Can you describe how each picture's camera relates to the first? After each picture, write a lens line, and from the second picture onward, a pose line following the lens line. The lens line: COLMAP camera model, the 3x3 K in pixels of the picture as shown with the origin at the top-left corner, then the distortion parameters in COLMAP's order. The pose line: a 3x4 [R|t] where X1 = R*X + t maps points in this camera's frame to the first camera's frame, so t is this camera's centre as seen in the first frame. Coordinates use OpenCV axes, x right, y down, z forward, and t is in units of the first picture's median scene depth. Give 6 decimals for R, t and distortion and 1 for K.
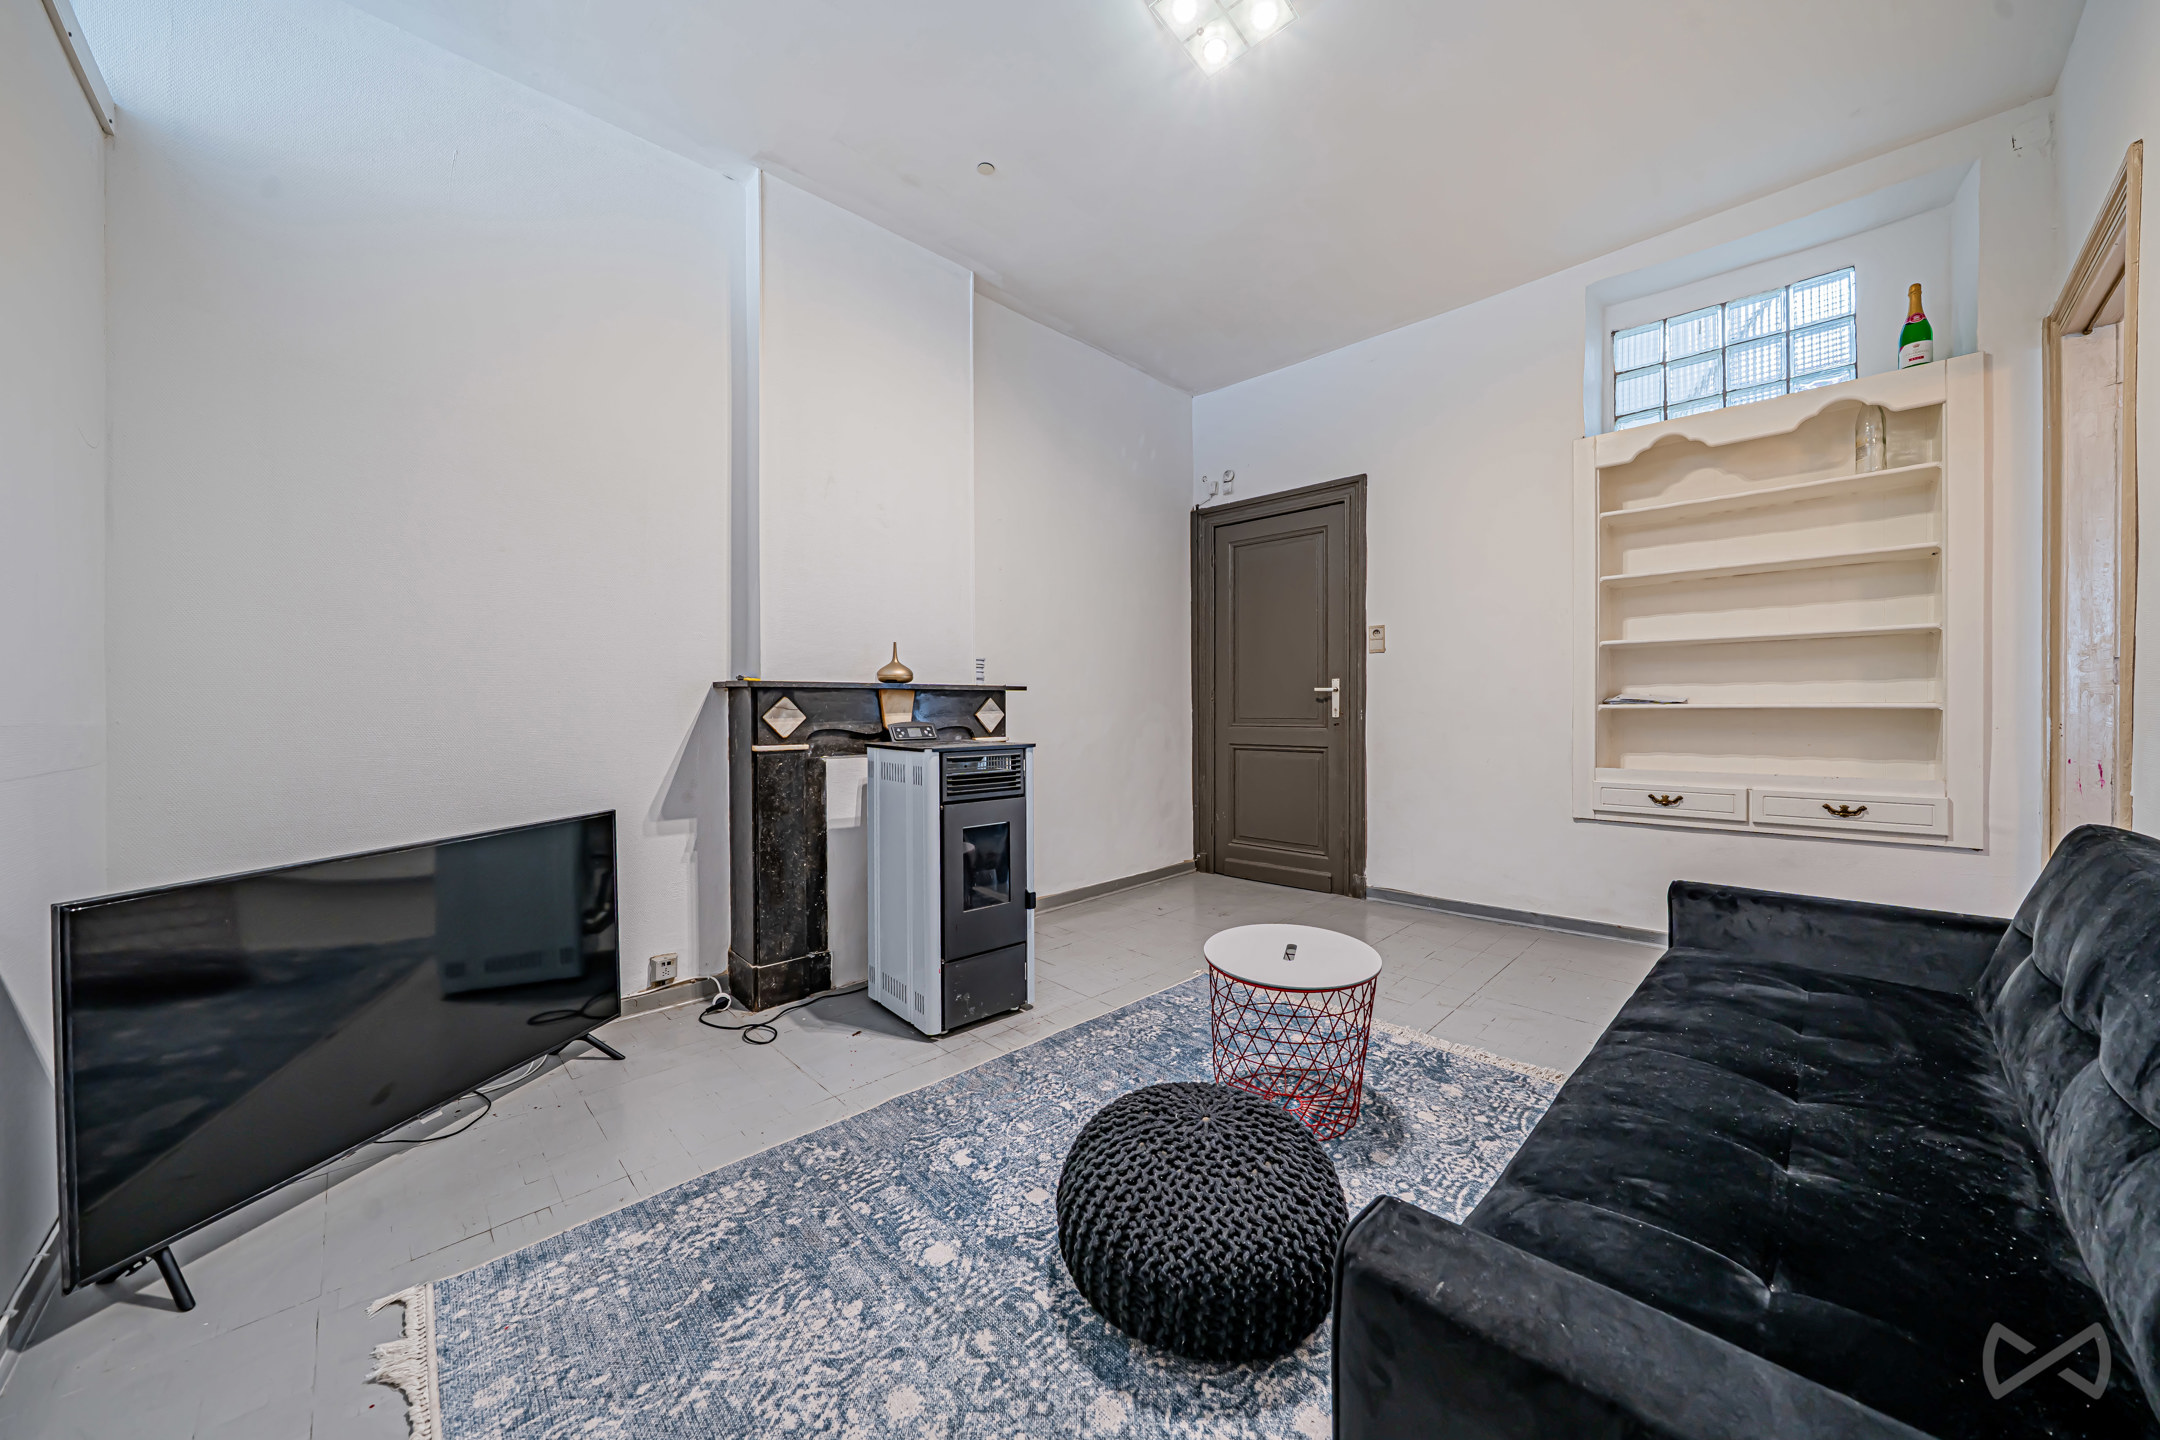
lens RADIAL K [[744.8, 0, 1076.1], [0, 744.8, 712.4], [0, 0, 1]] dist [0.000116, 0.000003]
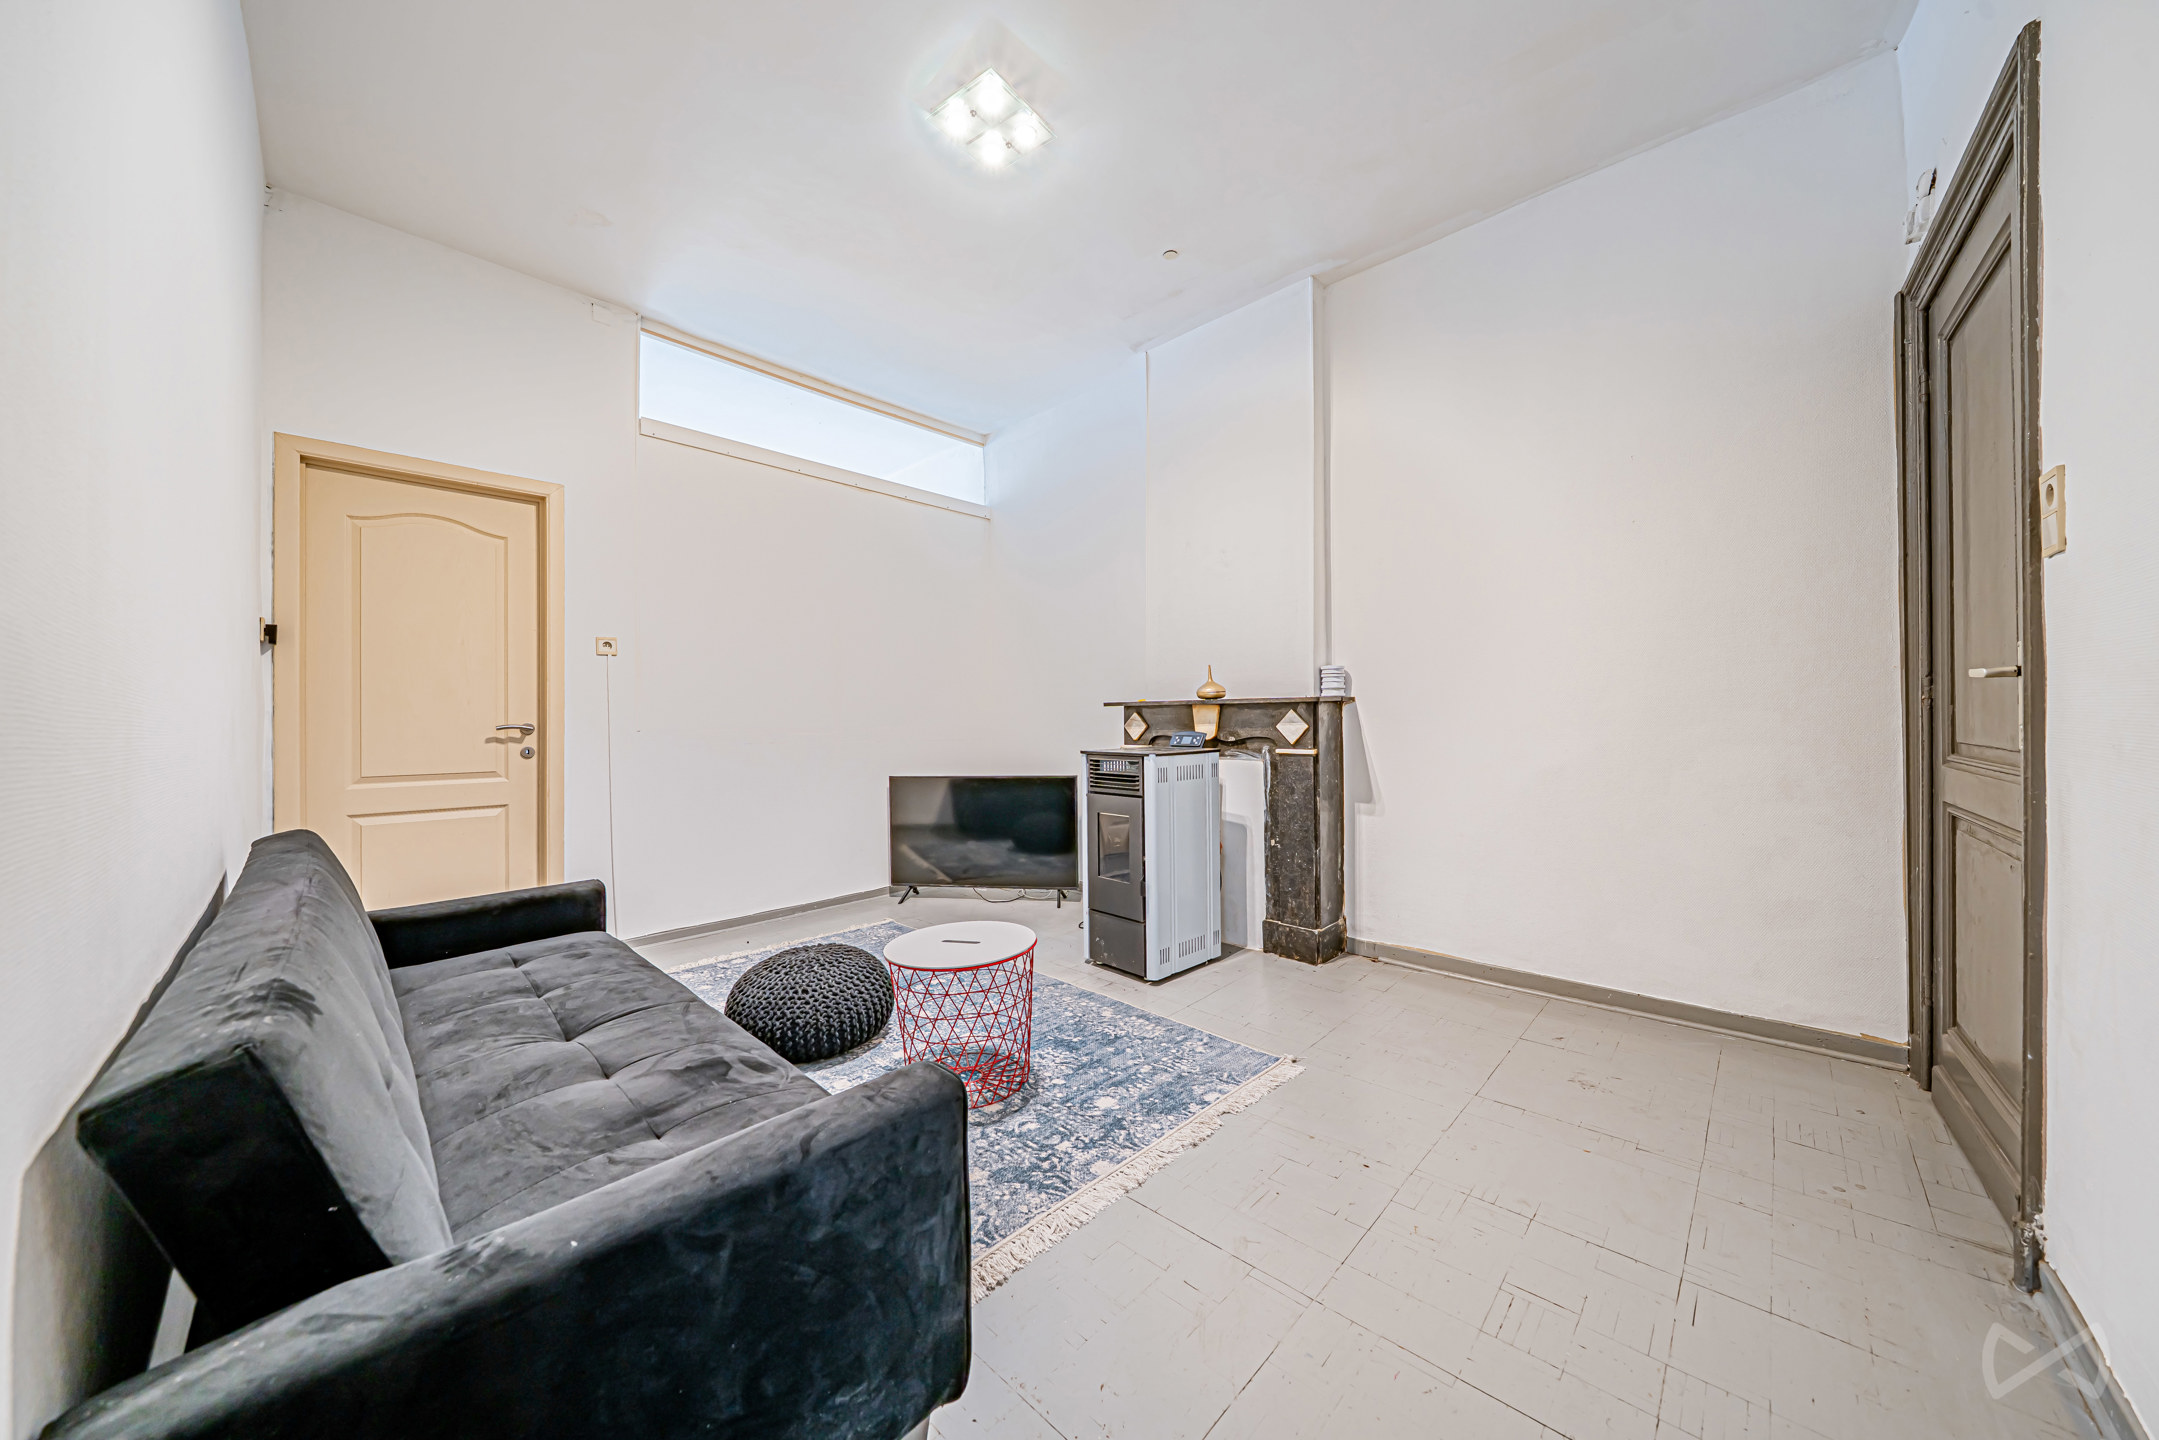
lens RADIAL K [[713.4, 0, 1079.5], [0, 713.4, 720.0], [0, 0, 1]] dist [0.000144, 0.000000]
pose [[0.045514, 0.003658, -0.998957, 0.913287], [0.002604, 0.999989, 0.003780, -0.011176], [0.998960, -0.002773, 0.045504, 0.750315]]
